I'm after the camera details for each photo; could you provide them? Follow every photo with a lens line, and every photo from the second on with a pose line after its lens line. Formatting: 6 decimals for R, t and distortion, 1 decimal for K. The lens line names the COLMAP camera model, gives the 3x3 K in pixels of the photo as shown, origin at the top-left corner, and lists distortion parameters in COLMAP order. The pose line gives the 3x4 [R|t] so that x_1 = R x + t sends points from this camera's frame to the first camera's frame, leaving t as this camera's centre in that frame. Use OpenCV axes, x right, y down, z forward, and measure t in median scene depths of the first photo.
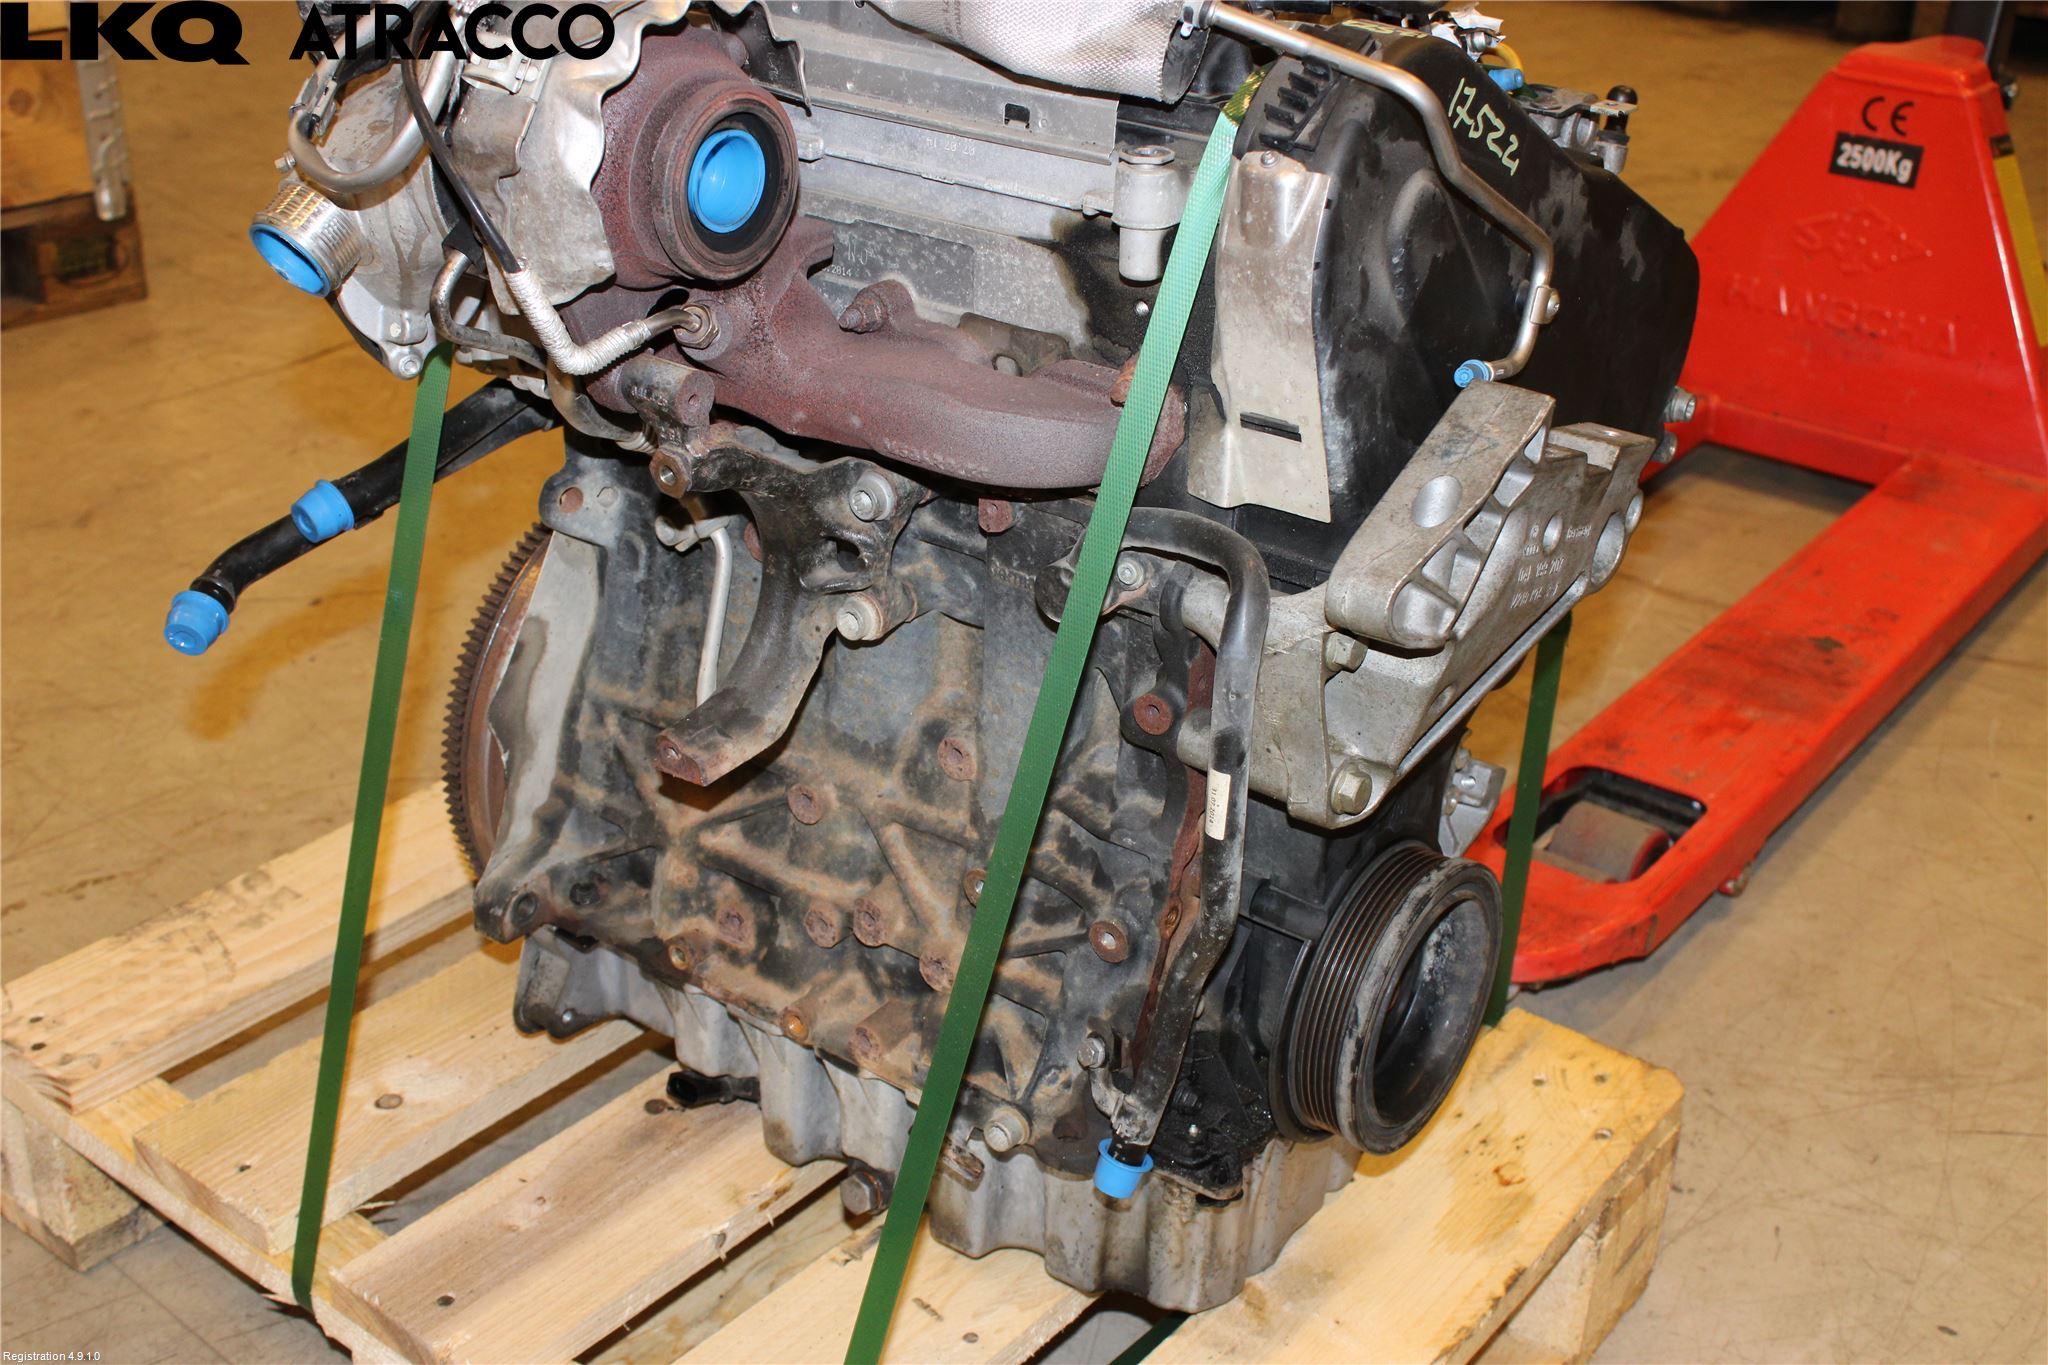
lens RADIAL K [[2487.7, 0, 1038.3], [0, 2487.7, 682.8], [0, 0, 1]] dist [-0.045862, 0.000000]
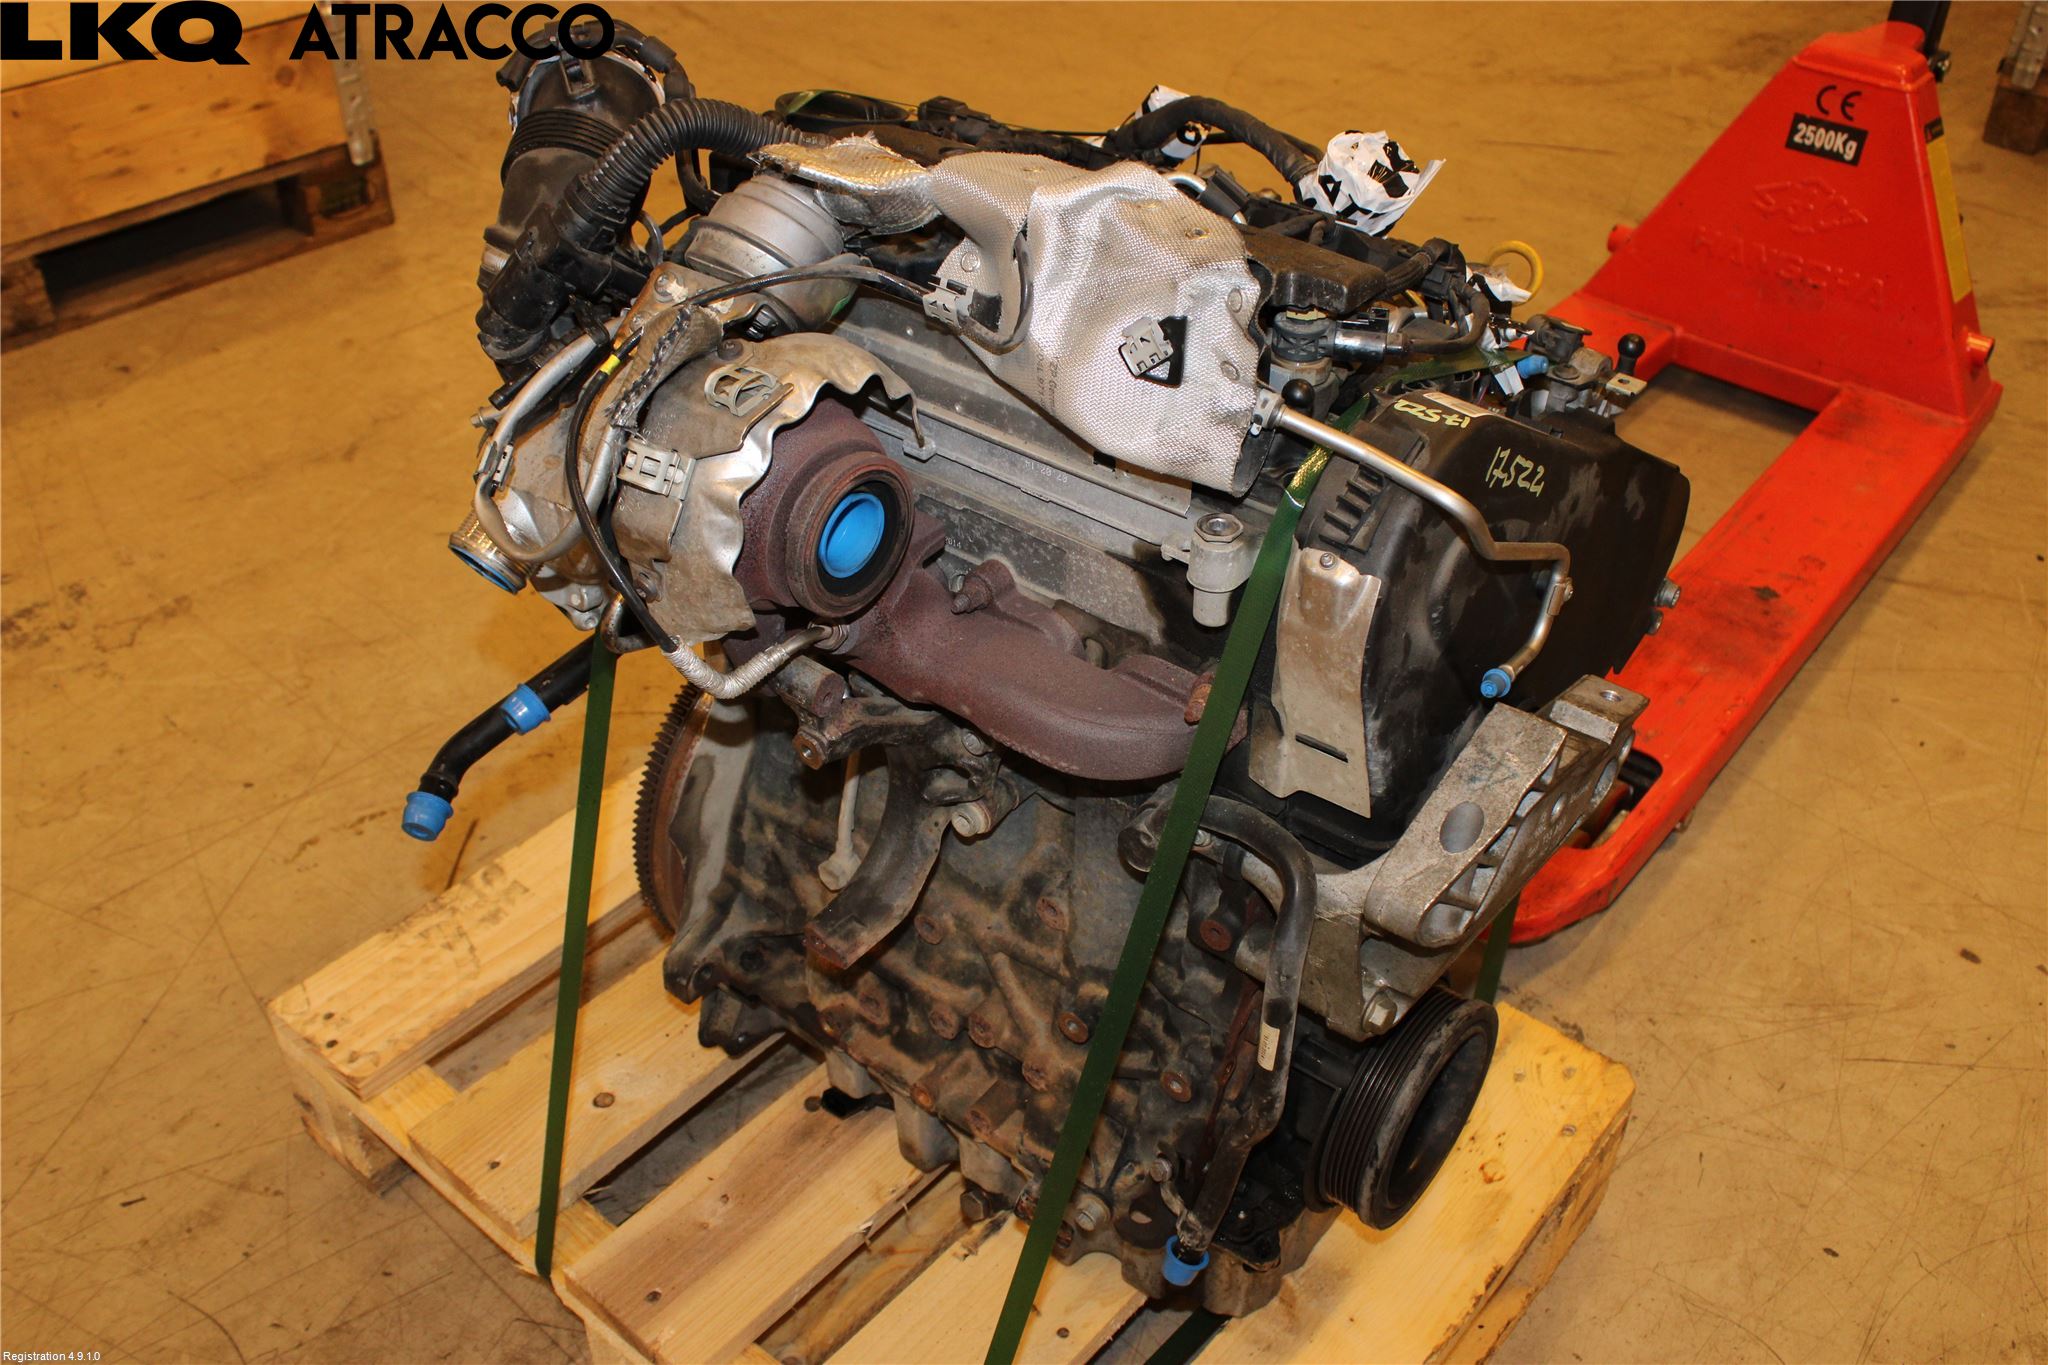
lens RADIAL K [[1935.9, 0, 1038.5], [0, 1935.9, 682.8], [0, 0, 1]] dist [-0.082461, 0.000000]
pose [[0.999199, 0.005197, -0.039668, -0.002412], [0.001923, 0.984138, 0.177395, -0.228526], [0.039961, -0.177330, 0.983340, 0.085950]]
